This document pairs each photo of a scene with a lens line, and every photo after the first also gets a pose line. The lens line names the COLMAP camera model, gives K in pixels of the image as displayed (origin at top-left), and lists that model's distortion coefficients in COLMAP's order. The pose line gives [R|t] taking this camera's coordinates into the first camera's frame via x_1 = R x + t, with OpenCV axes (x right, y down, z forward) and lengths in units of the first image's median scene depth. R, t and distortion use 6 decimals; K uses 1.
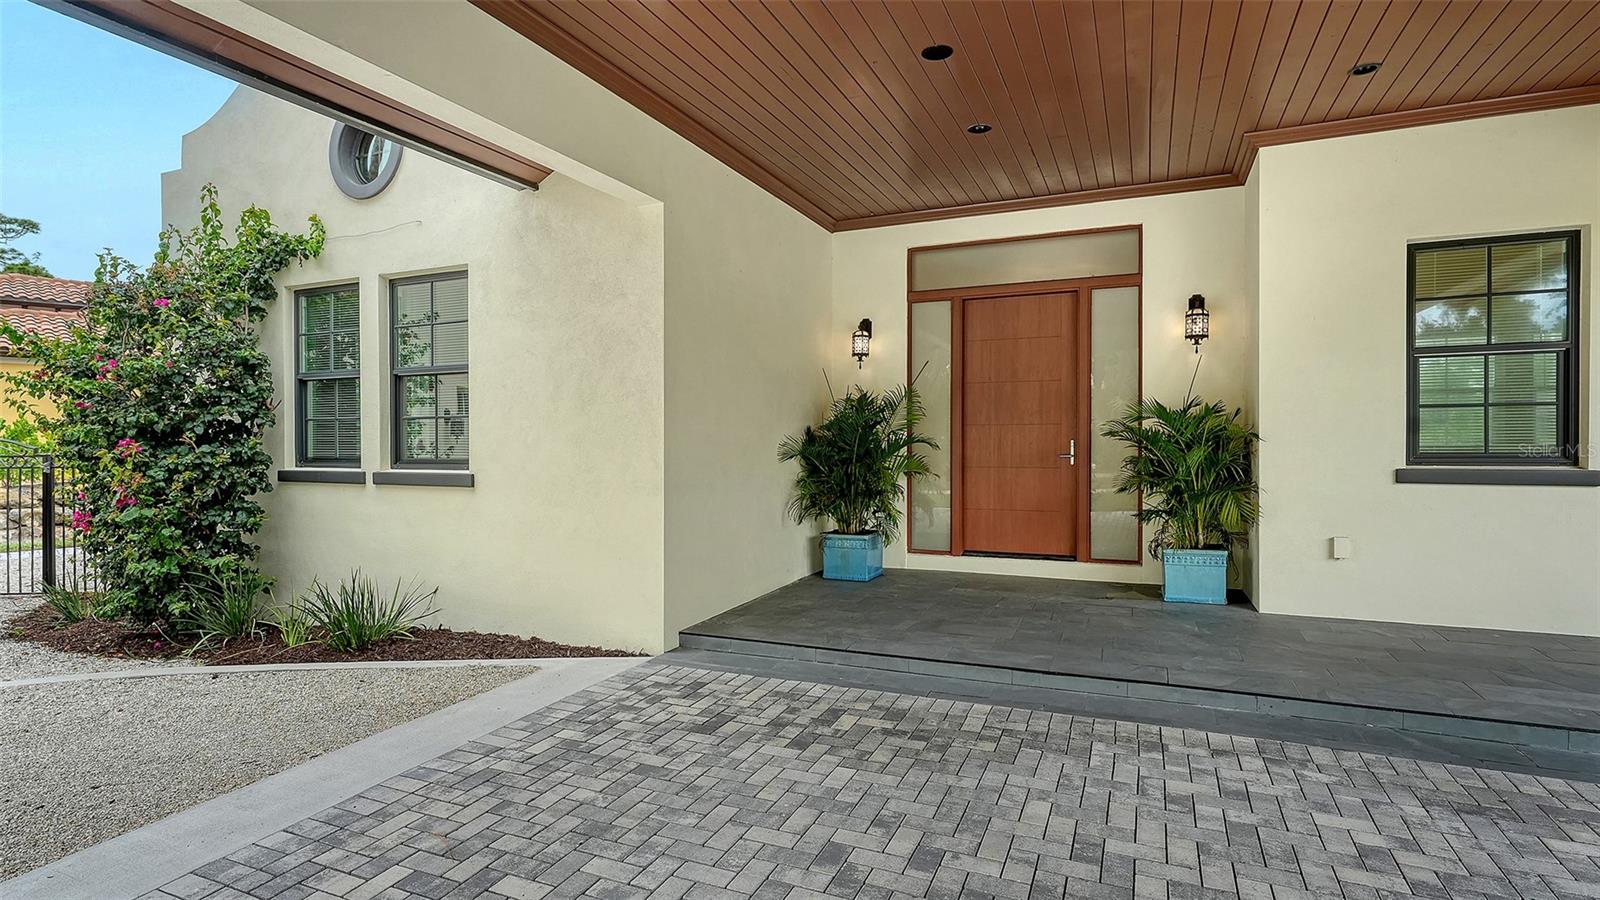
lens RADIAL K [[805.3, 0, 800.0], [0, 805.3, 450.0], [0, 0, 1]] dist [0.001160, 0.000068]
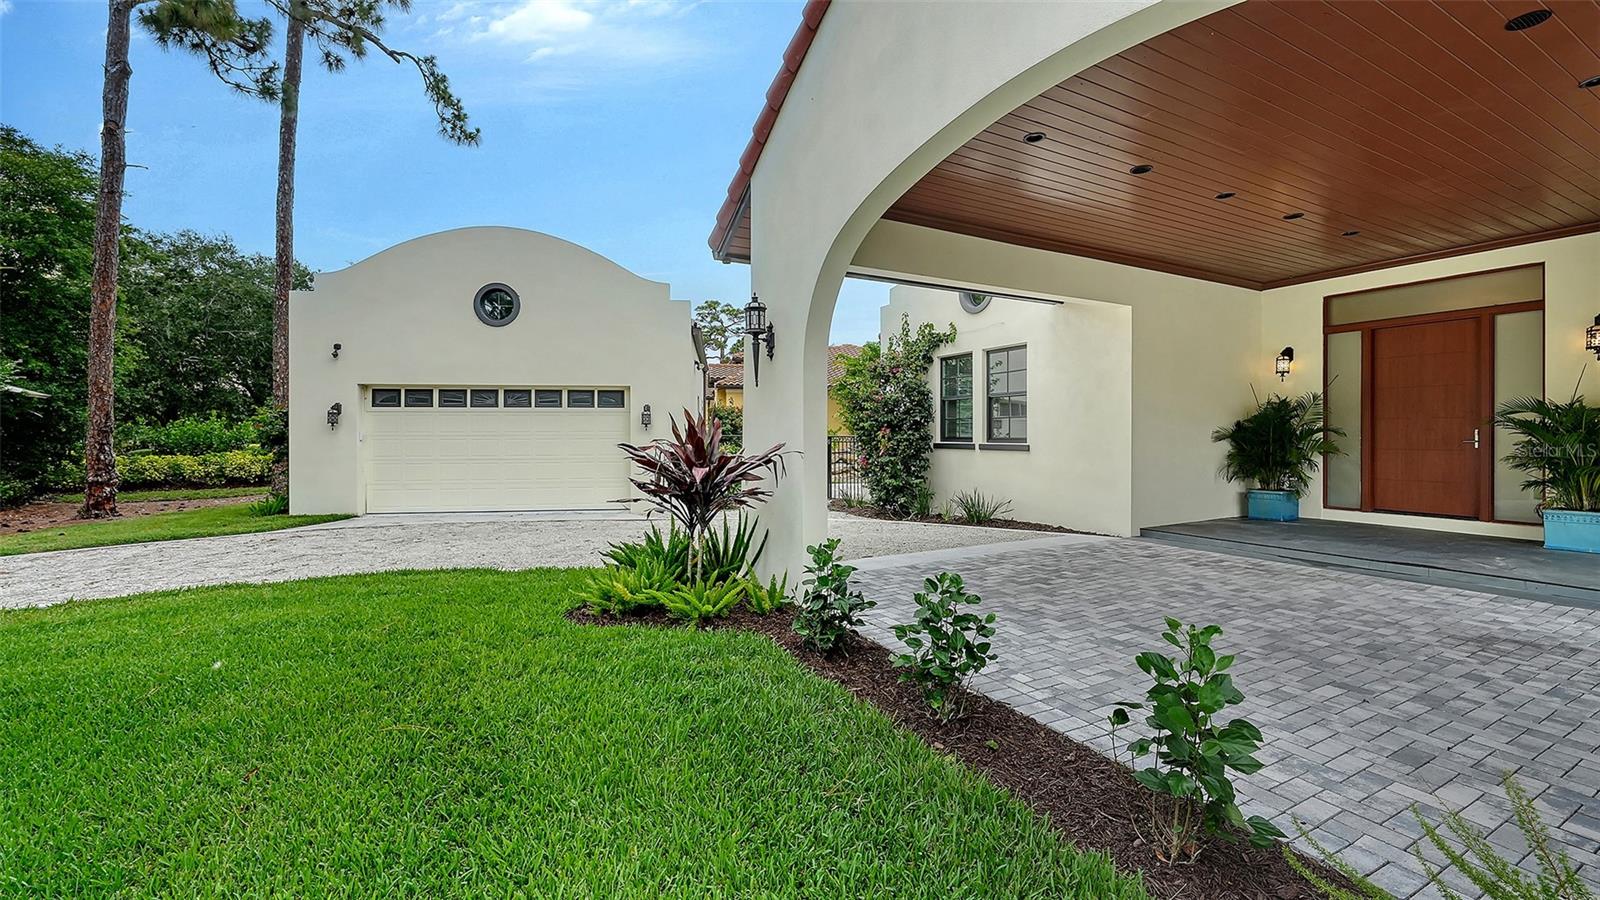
lens RADIAL K [[647.7, 0, 795.5], [0, 647.7, 426.6], [0, 0, 1]] dist [-0.001739, -0.000526]
pose [[0.784466, -0.002075, -0.620168, 0.124718], [-0.015208, 0.999629, -0.022582, 0.025251], [0.619985, 0.027146, 0.784144, -0.555439]]
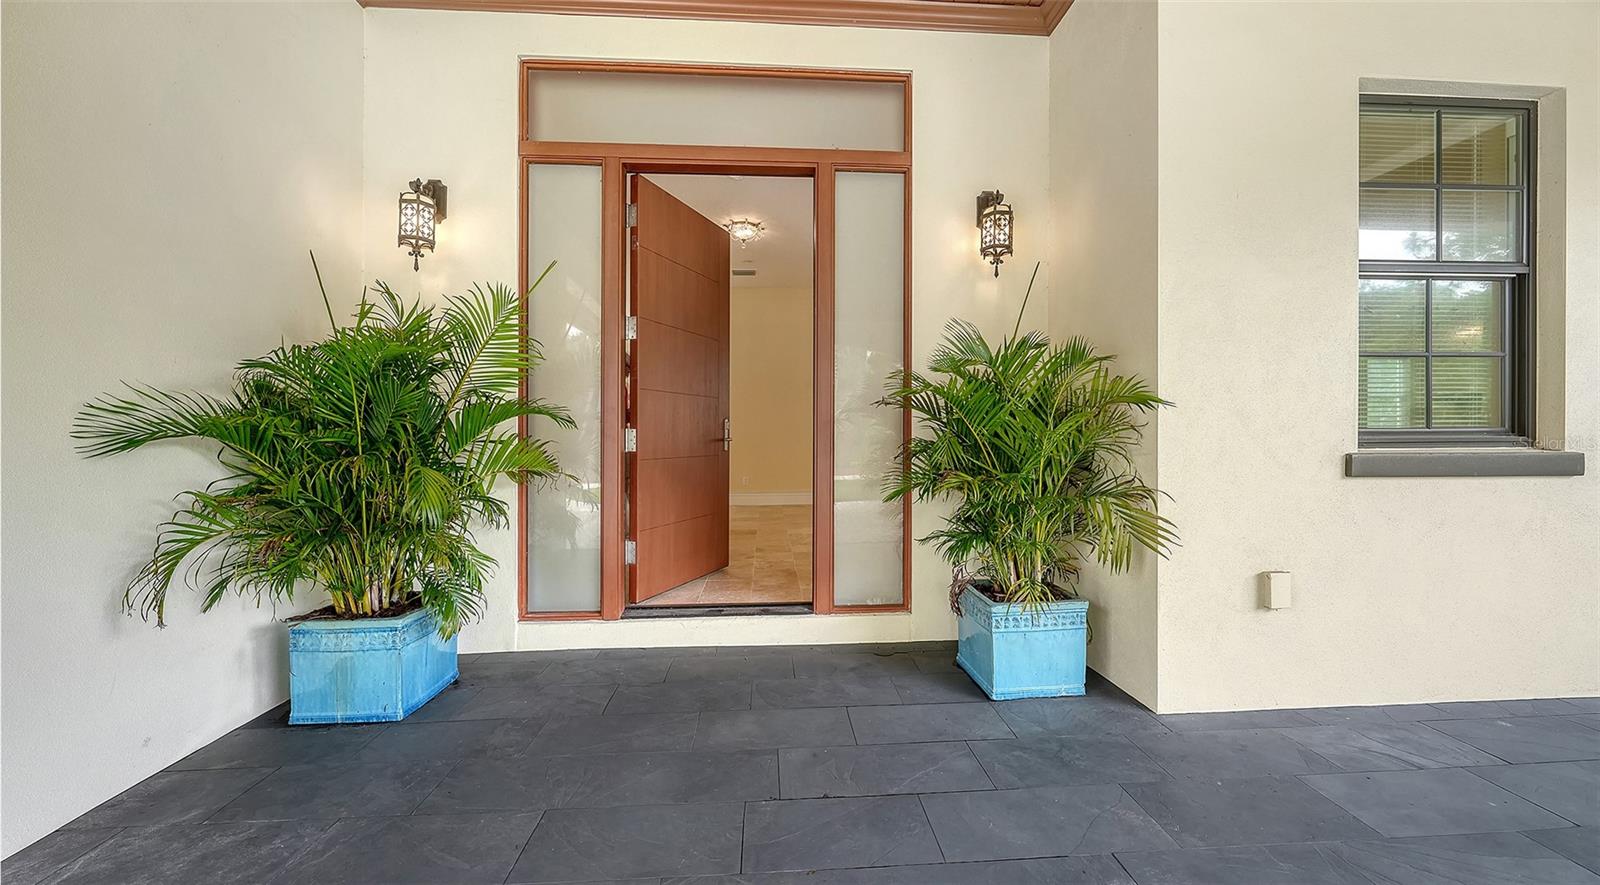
lens RADIAL K [[606.0, 0, 800.0], [0, 606.0, 442.5], [0, 0, 1]] dist [0.000215, -0.000037]
pose [[0.891426, -0.000017, 0.453166, 0.133022], [0.004776, 0.999945, -0.009357, 0.013890], [-0.453141, 0.010505, 0.891377, 0.625534]]
